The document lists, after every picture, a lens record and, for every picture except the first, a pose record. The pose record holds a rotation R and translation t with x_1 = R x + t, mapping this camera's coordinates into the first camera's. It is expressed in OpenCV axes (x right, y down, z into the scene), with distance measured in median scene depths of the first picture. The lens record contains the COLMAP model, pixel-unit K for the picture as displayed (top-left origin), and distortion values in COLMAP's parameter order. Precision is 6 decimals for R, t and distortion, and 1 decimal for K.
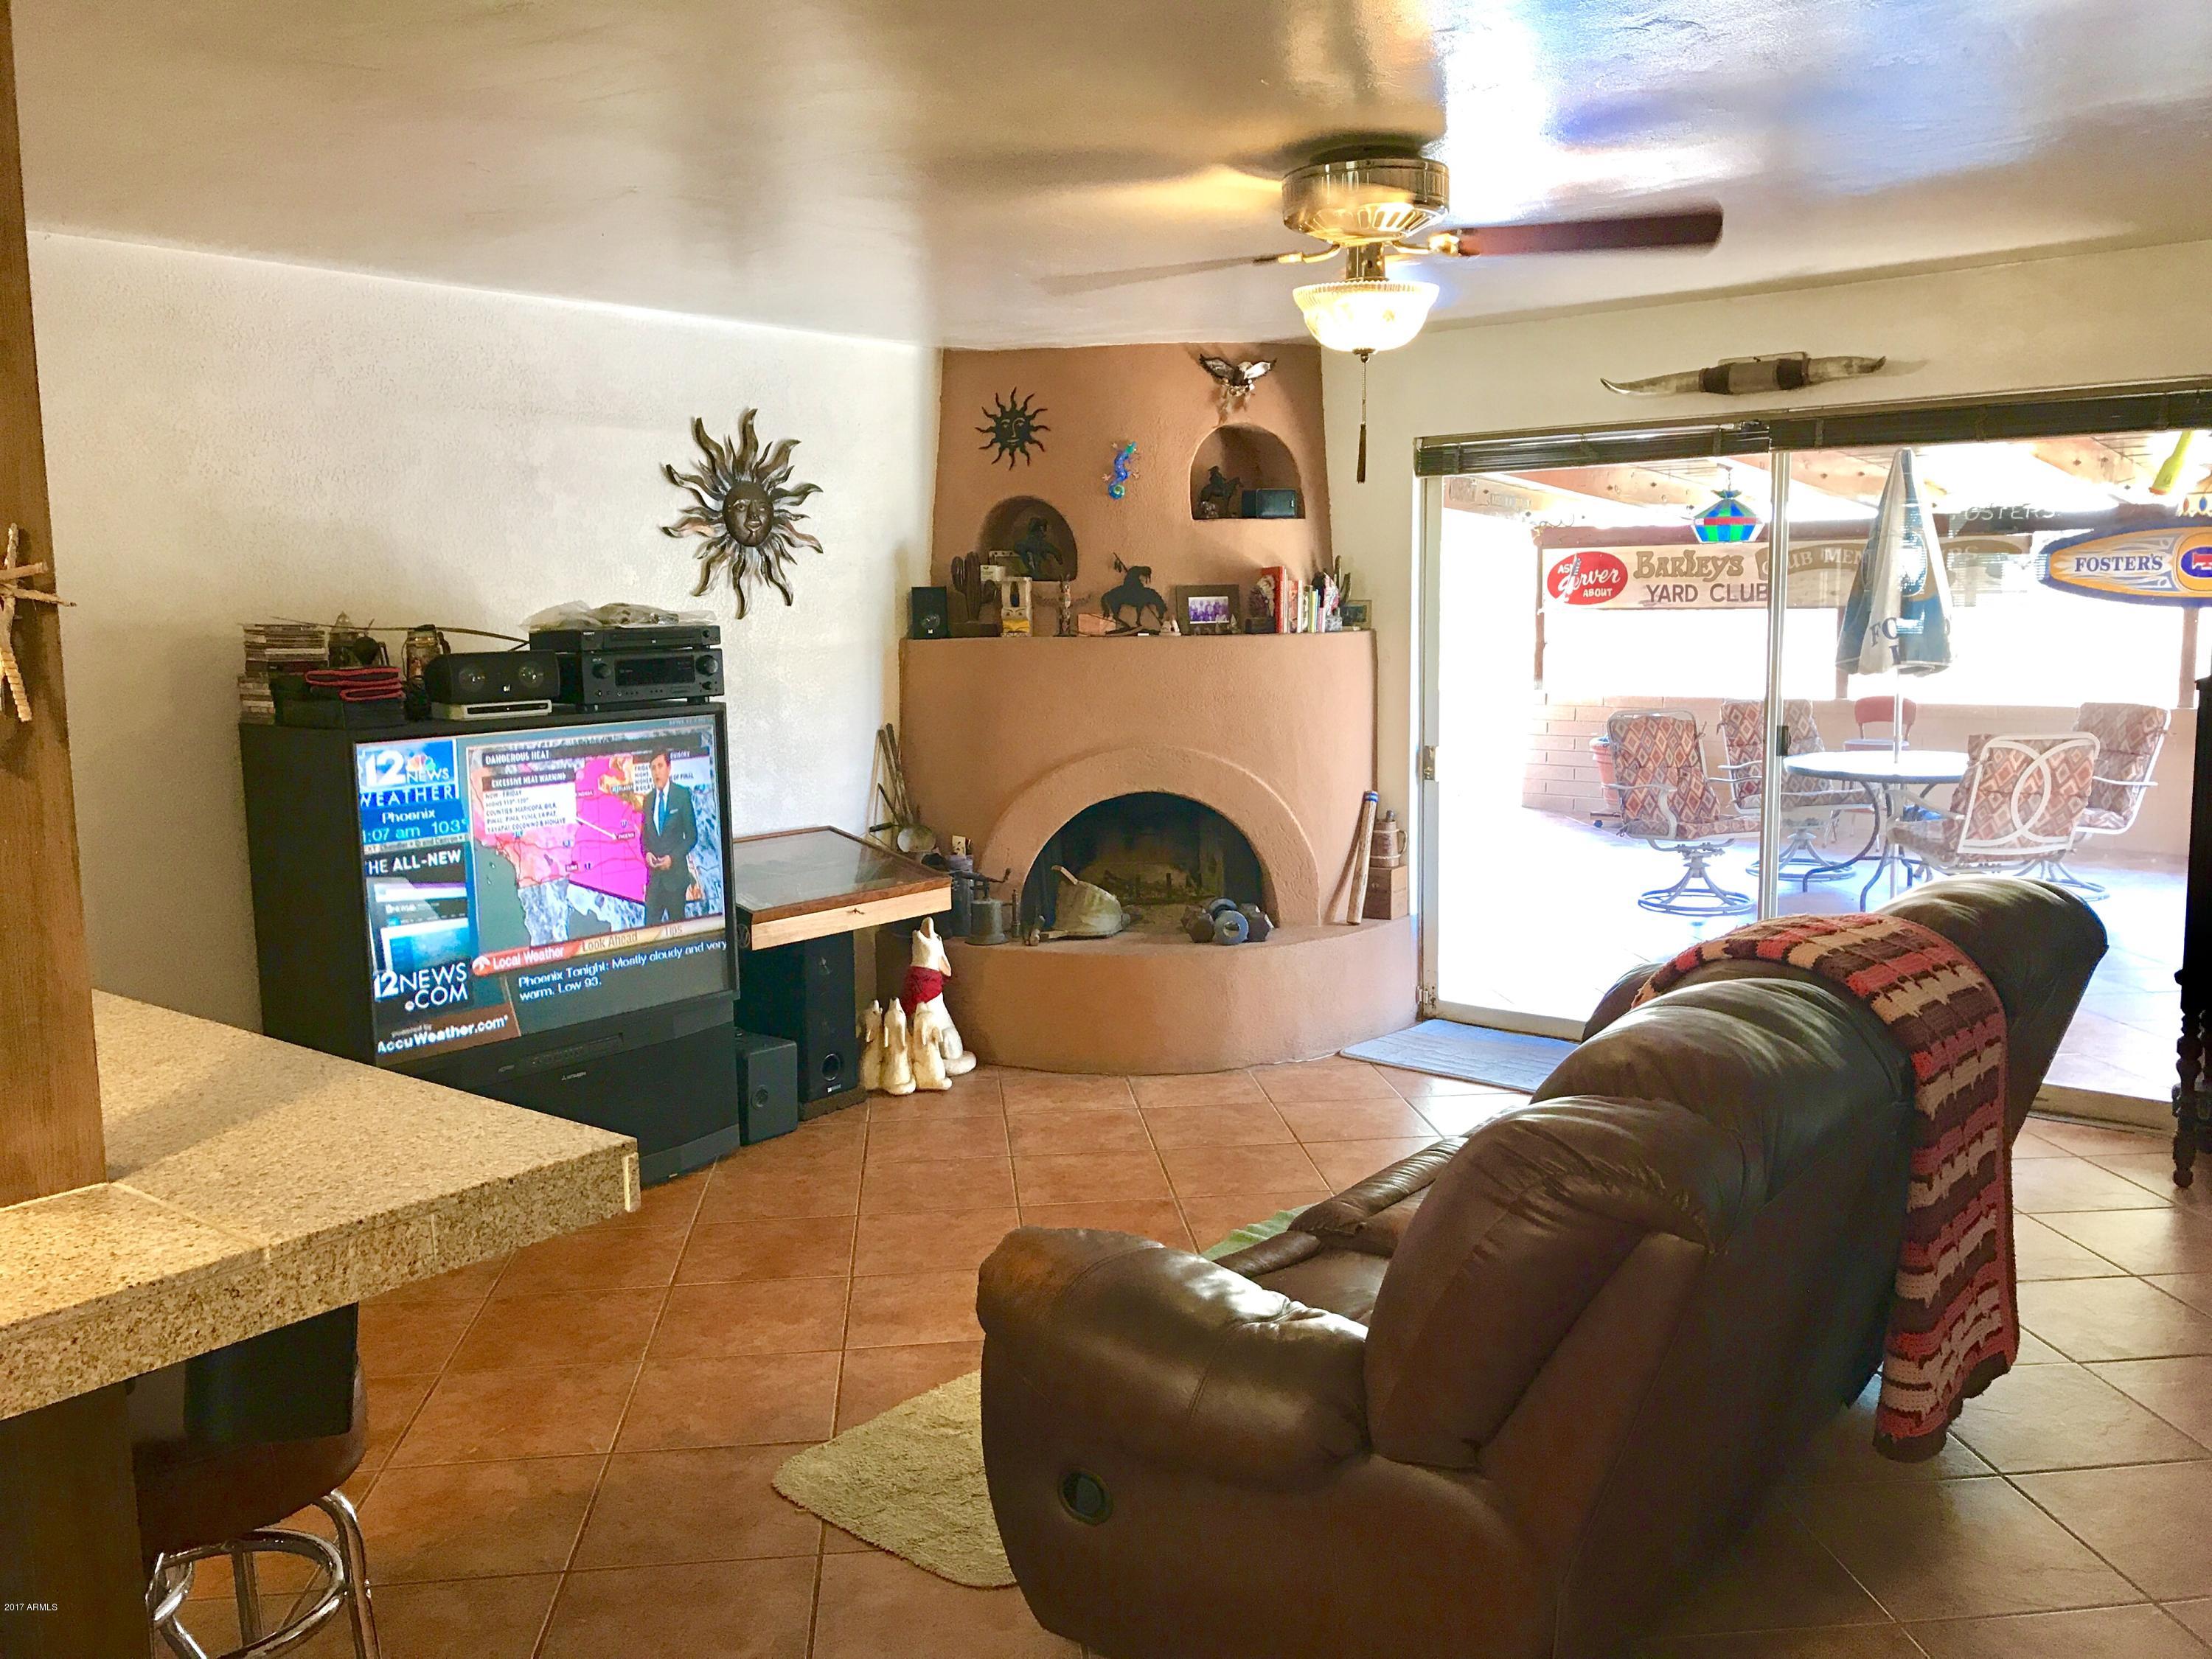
lens RADIAL K [[1801.9, 0, 1107.7], [0, 1801.9, 827.9], [0, 0, 1]] dist [0.059018, -0.077409]
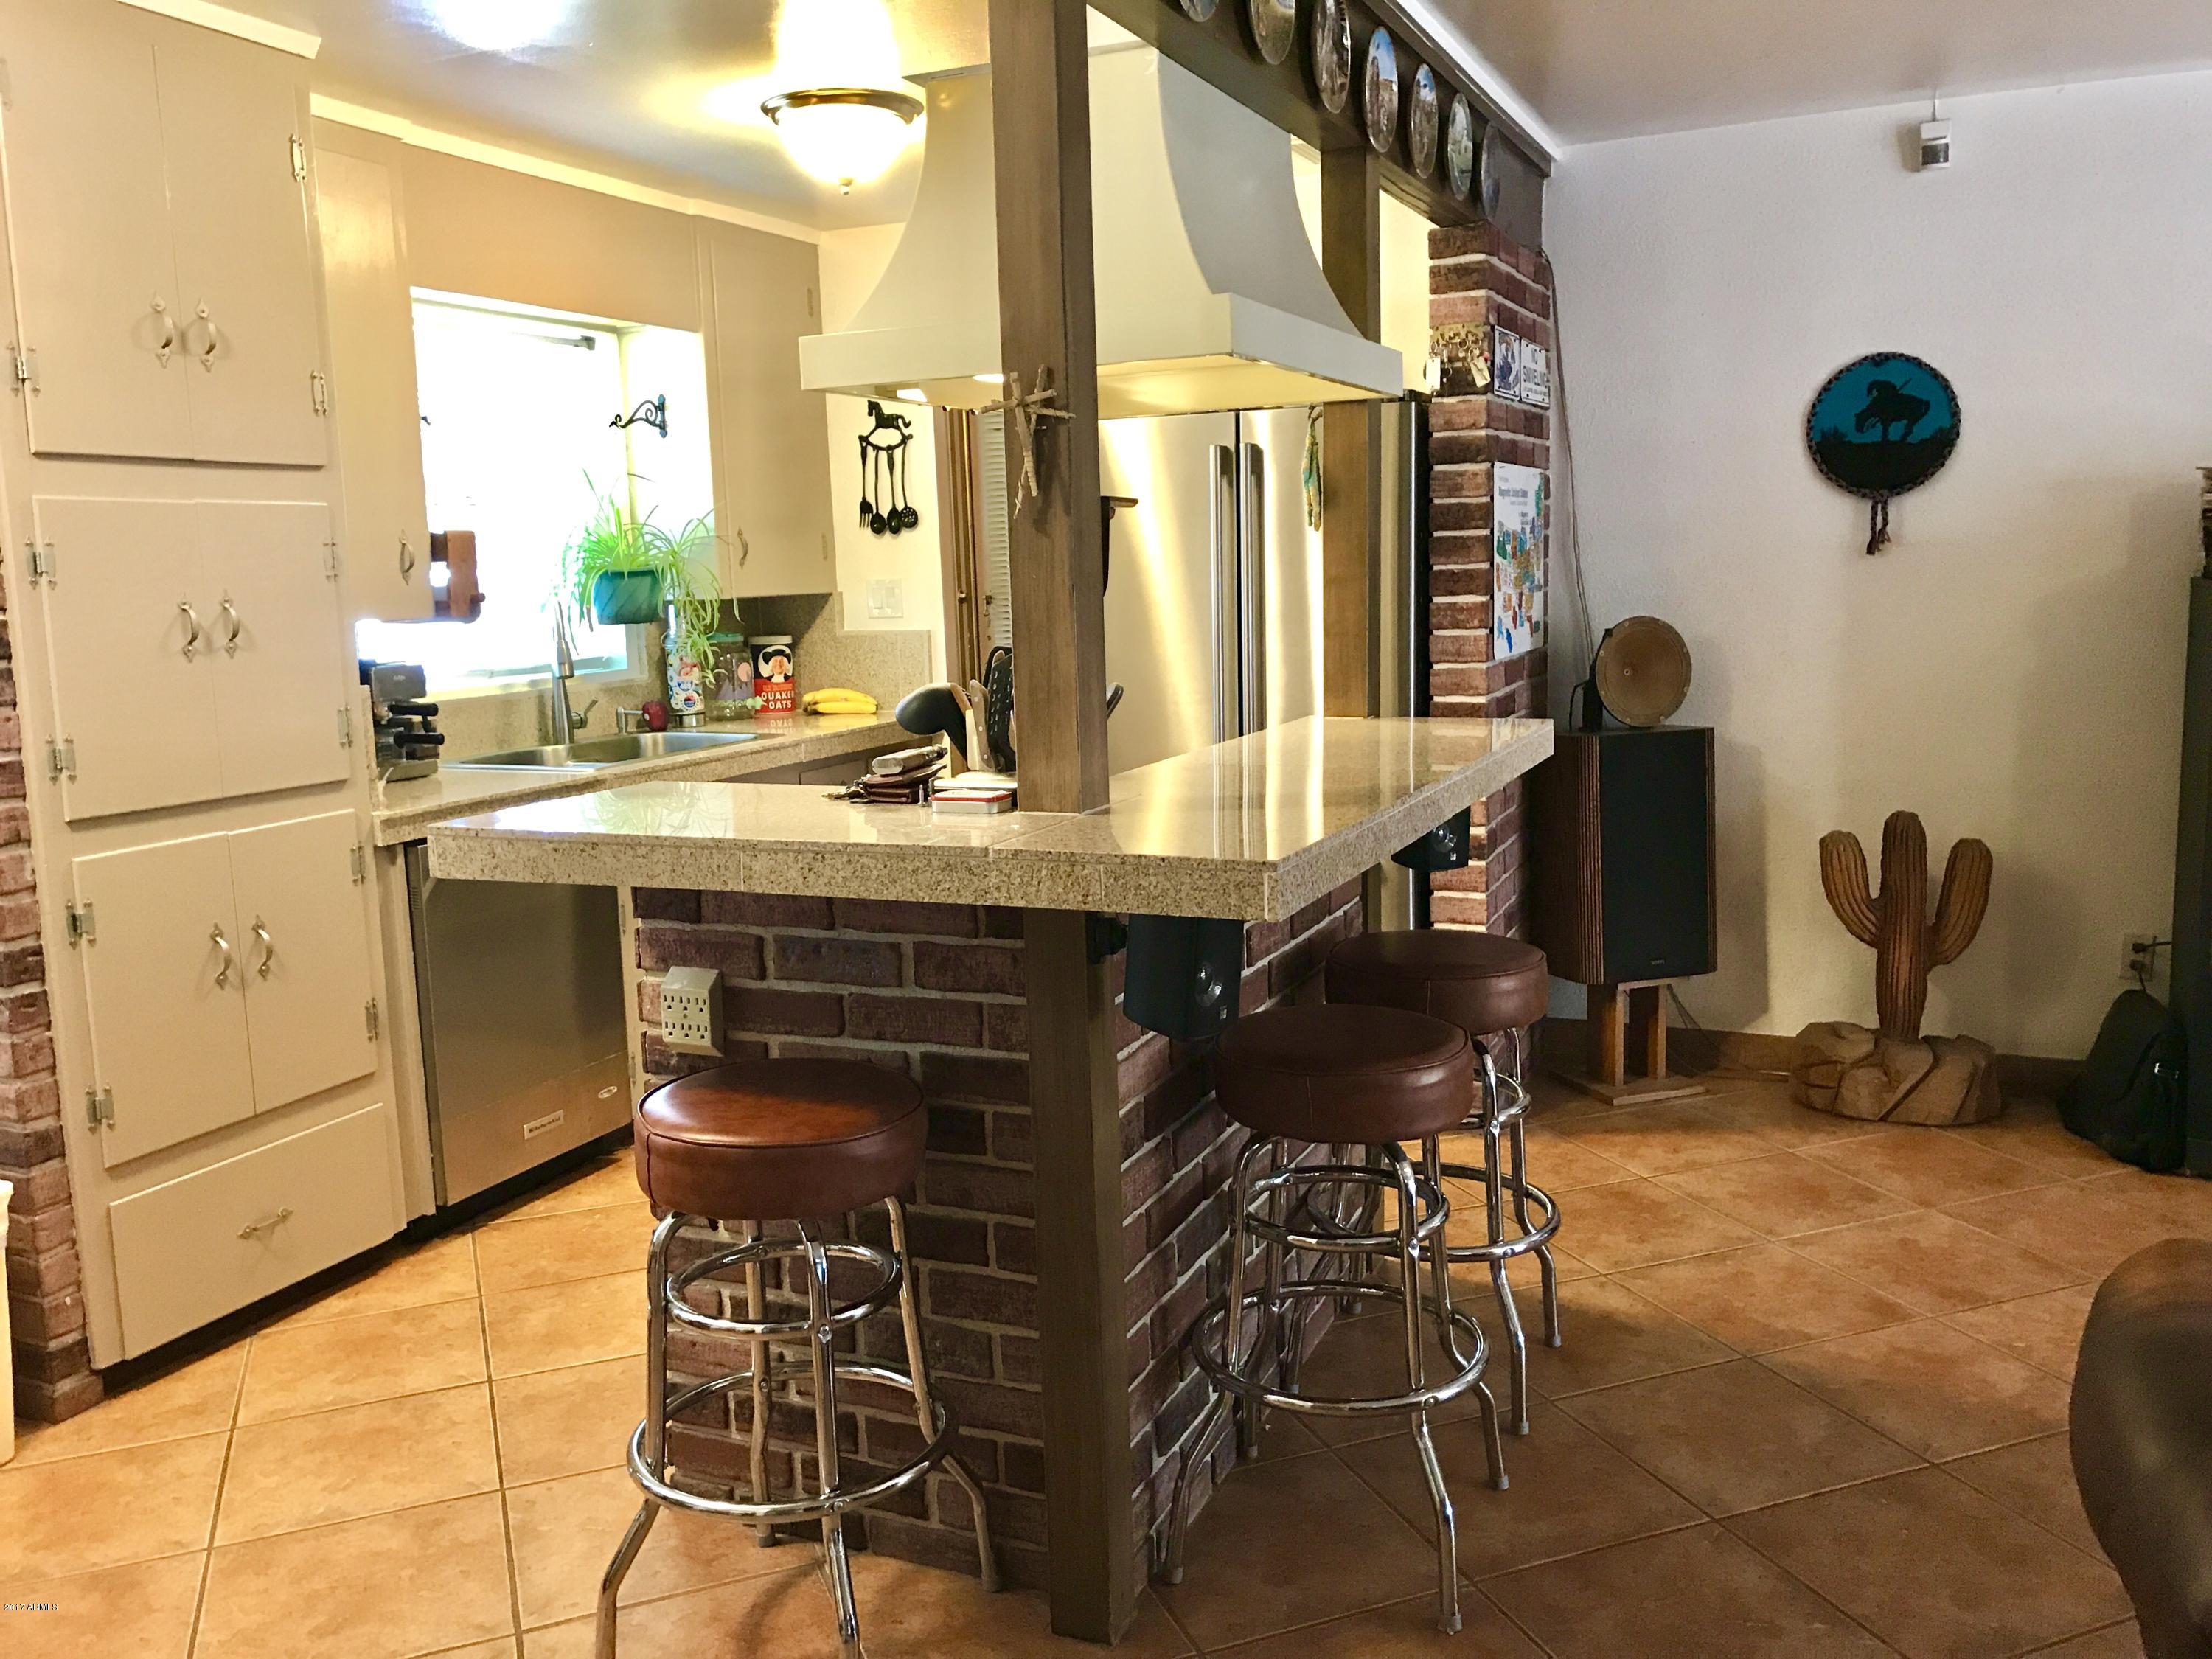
lens RADIAL K [[1801.9, 0, 1098.0], [0, 1801.9, 829.9], [0, 0, 1]] dist [0.059018, -0.077409]
pose [[0.275990, 0.157322, -0.948198, 0.135737], [-0.103417, 0.985647, 0.133434, 0.001575], [0.955581, 0.061233, 0.288299, 0.094220]]
